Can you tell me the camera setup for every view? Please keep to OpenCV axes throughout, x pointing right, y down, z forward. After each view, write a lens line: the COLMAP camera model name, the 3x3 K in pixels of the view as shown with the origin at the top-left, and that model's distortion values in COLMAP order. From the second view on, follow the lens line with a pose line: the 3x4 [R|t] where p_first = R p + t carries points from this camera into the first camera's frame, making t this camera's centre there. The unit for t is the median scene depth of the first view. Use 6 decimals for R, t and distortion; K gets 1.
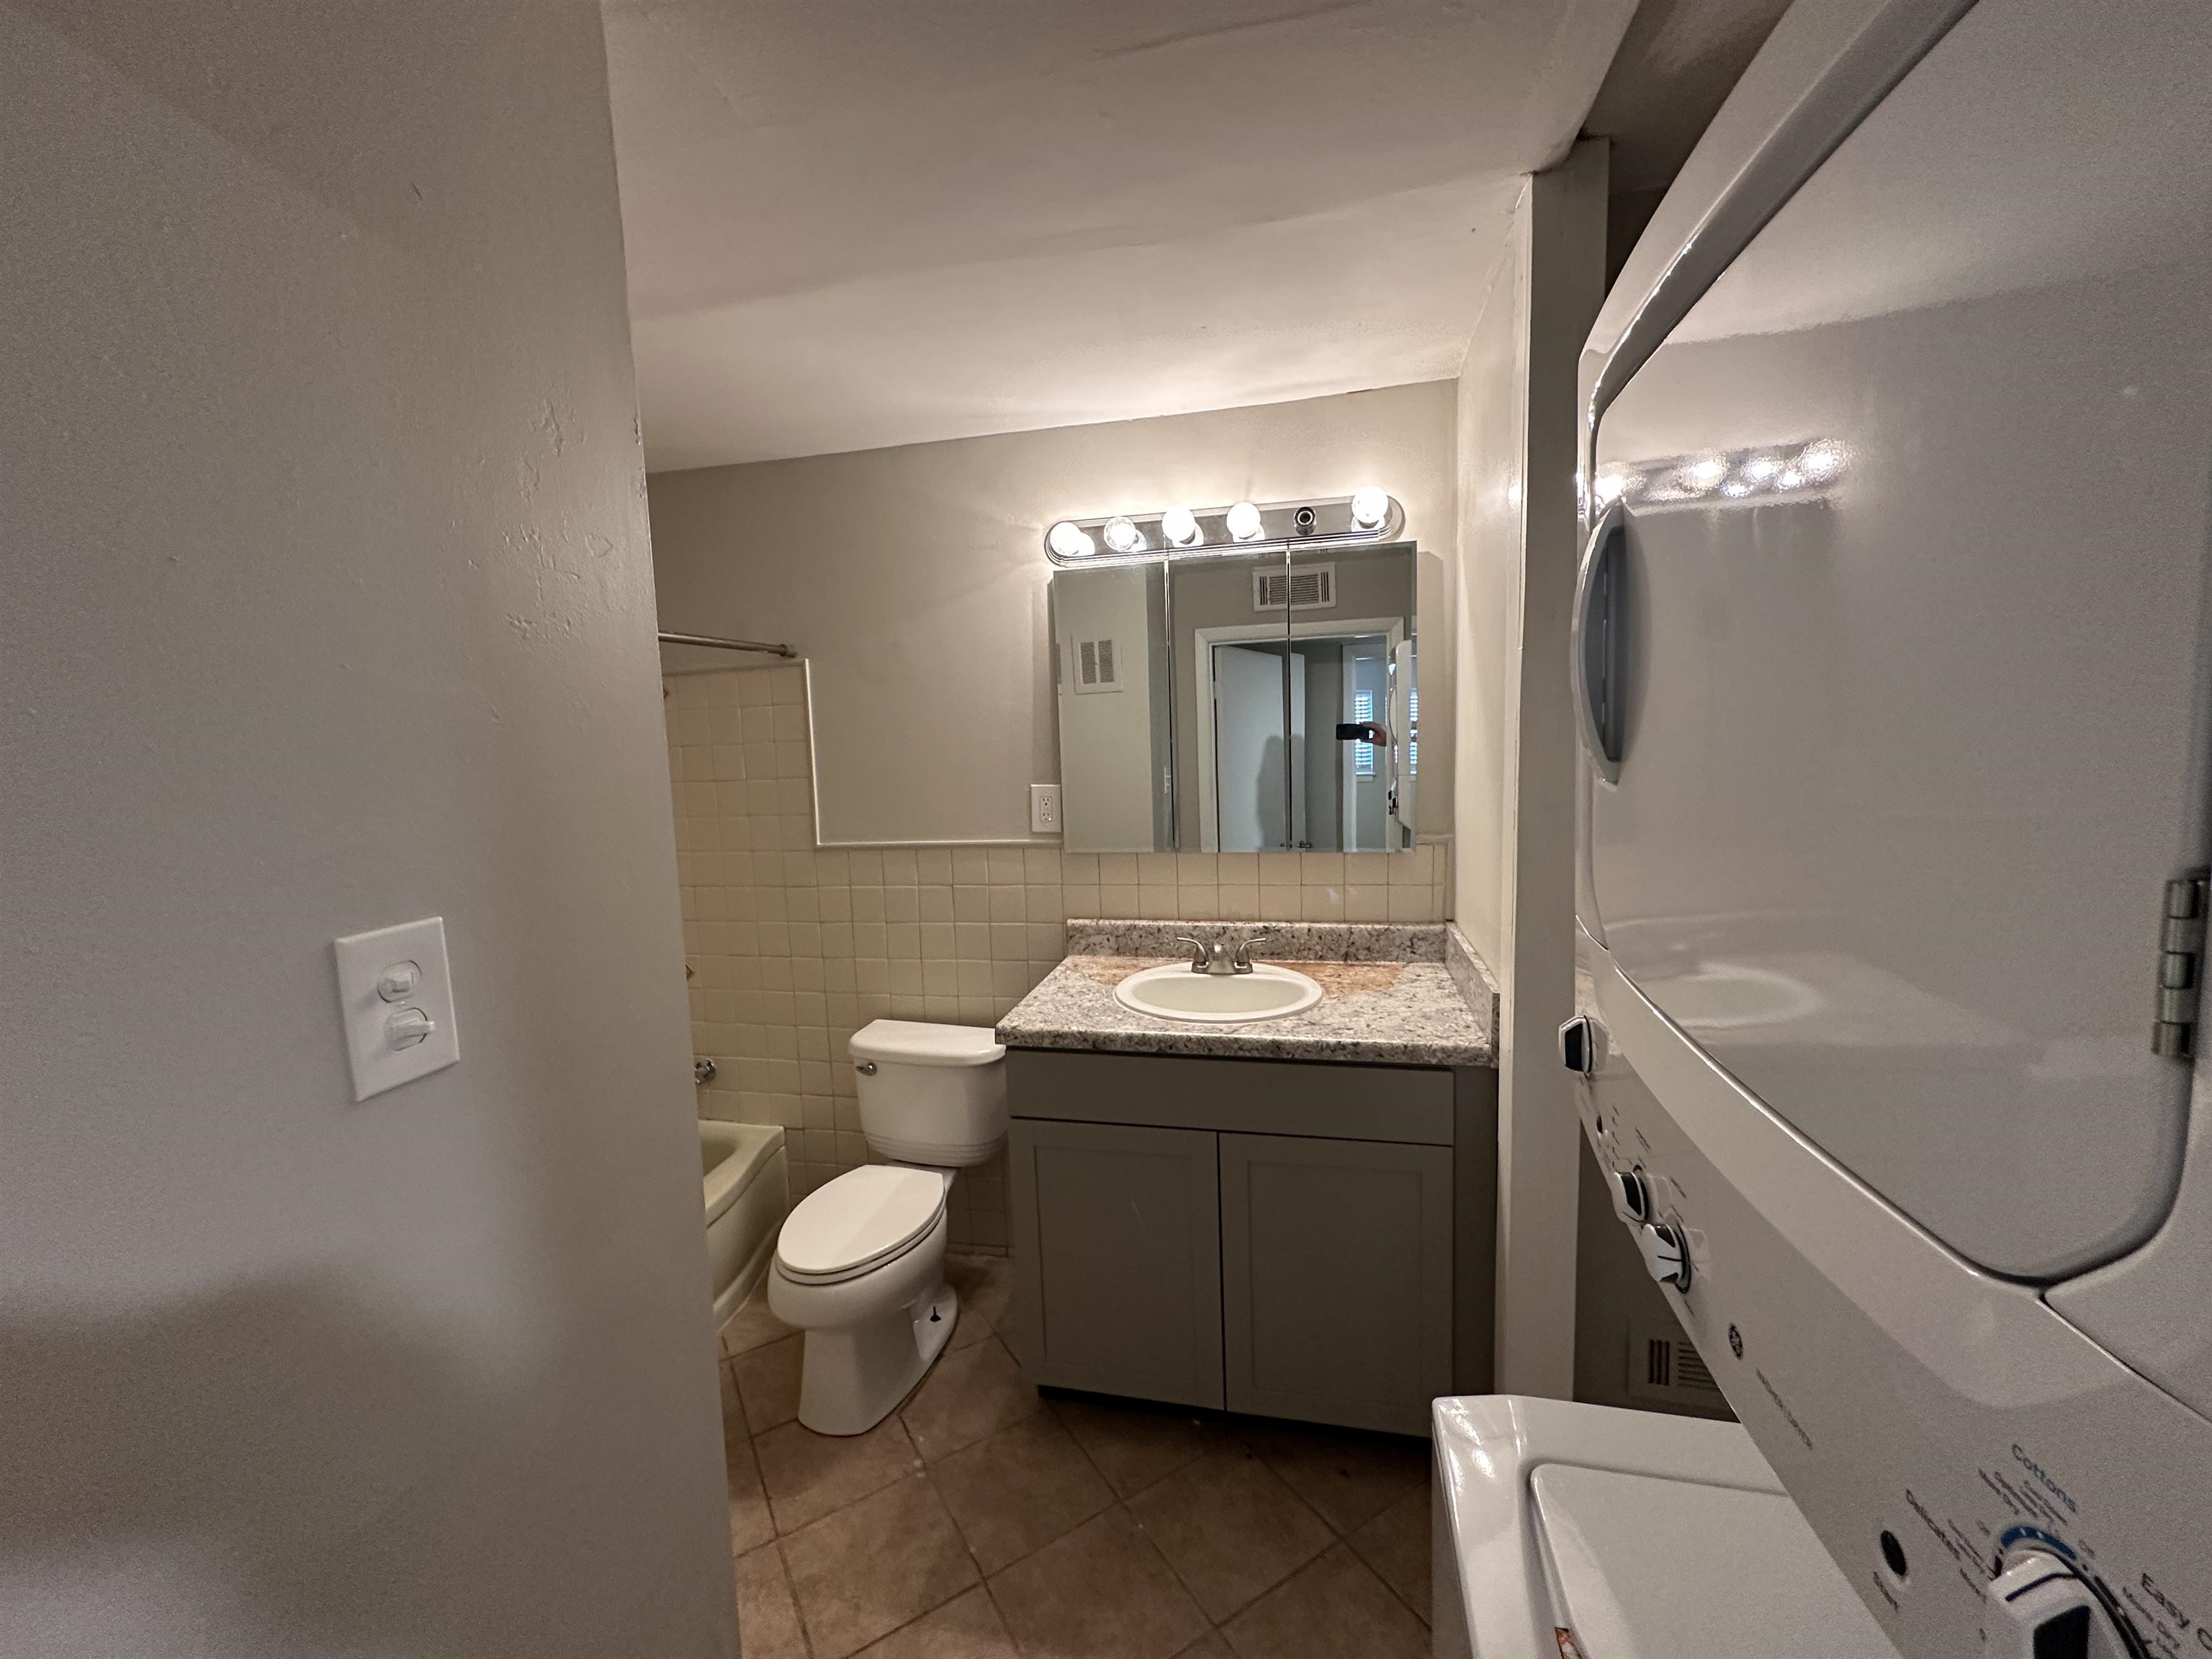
lens RADIAL K [[884.7, 0, 1104.6], [0, 884.7, 829.8], [0, 0, 1]] dist [-0.000826, 0.000157]
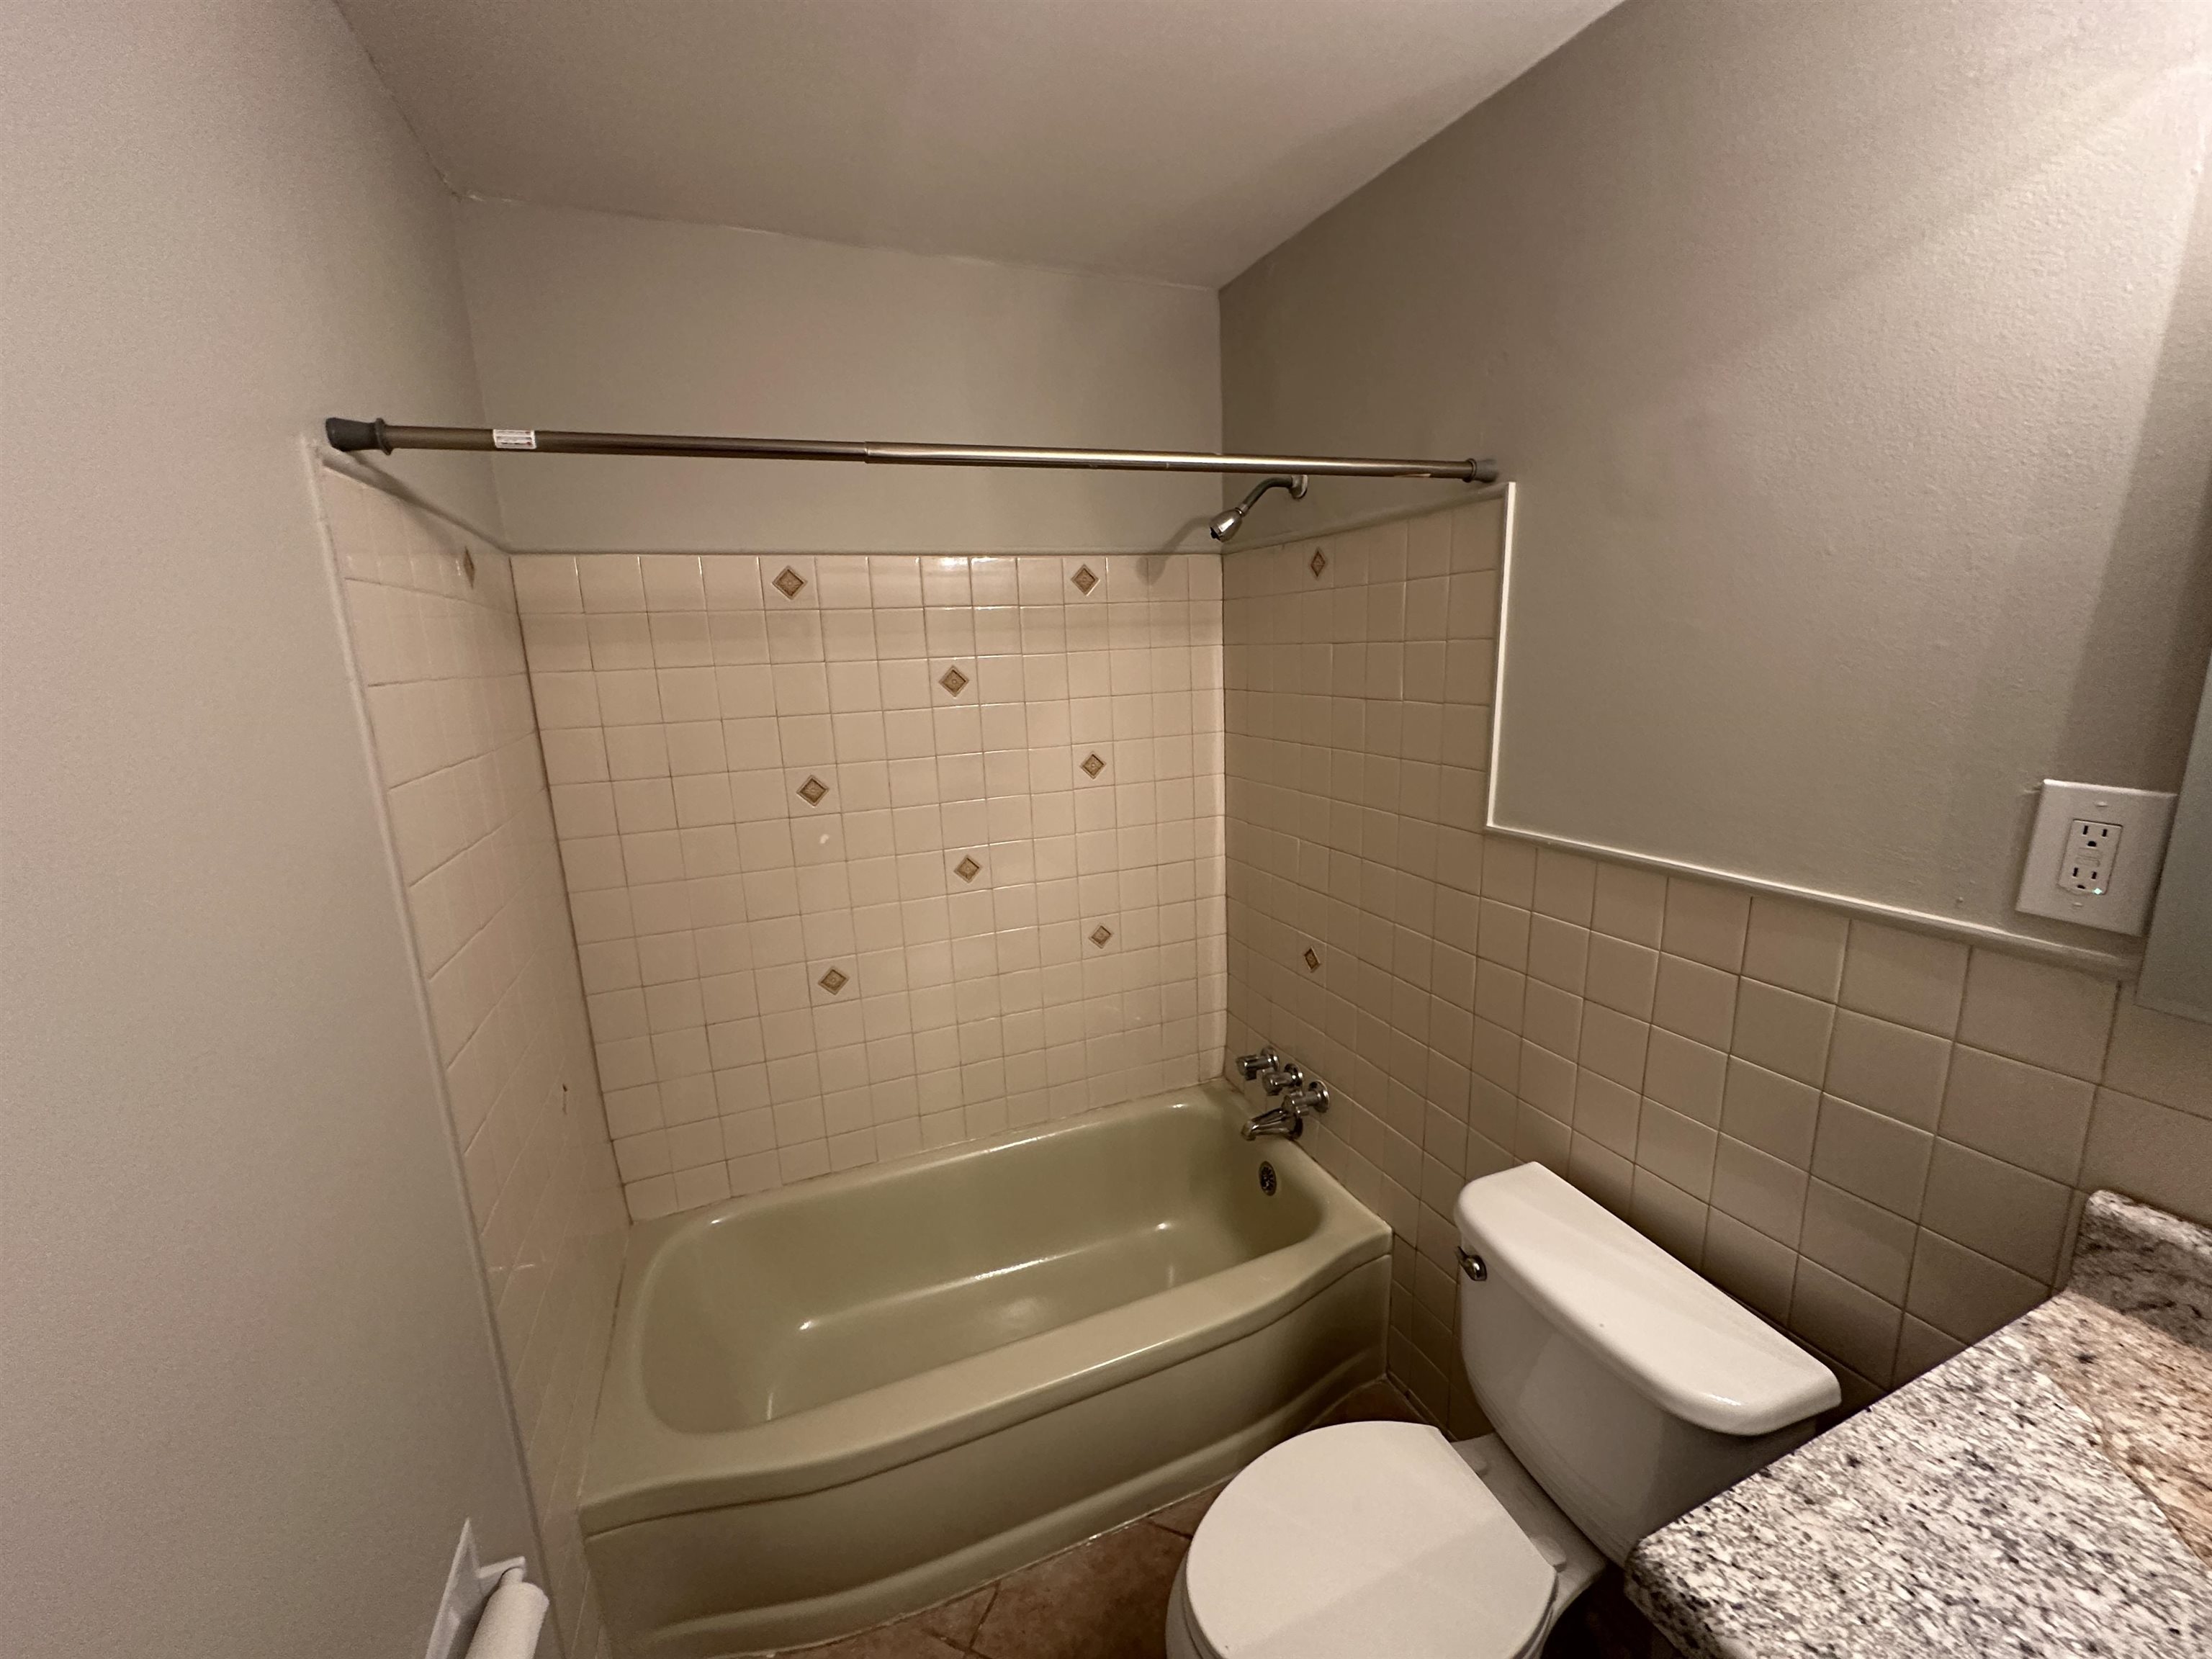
lens RADIAL K [[884.7, 0, 1104.6], [0, 884.7, 829.8], [0, 0, 1]] dist [-0.000826, 0.000157]
pose [[0.581323, 0.184927, -0.792380, -0.019763], [-0.076507, 0.981939, 0.173038, -0.063460], [0.810068, -0.039968, 0.584972, 0.499397]]
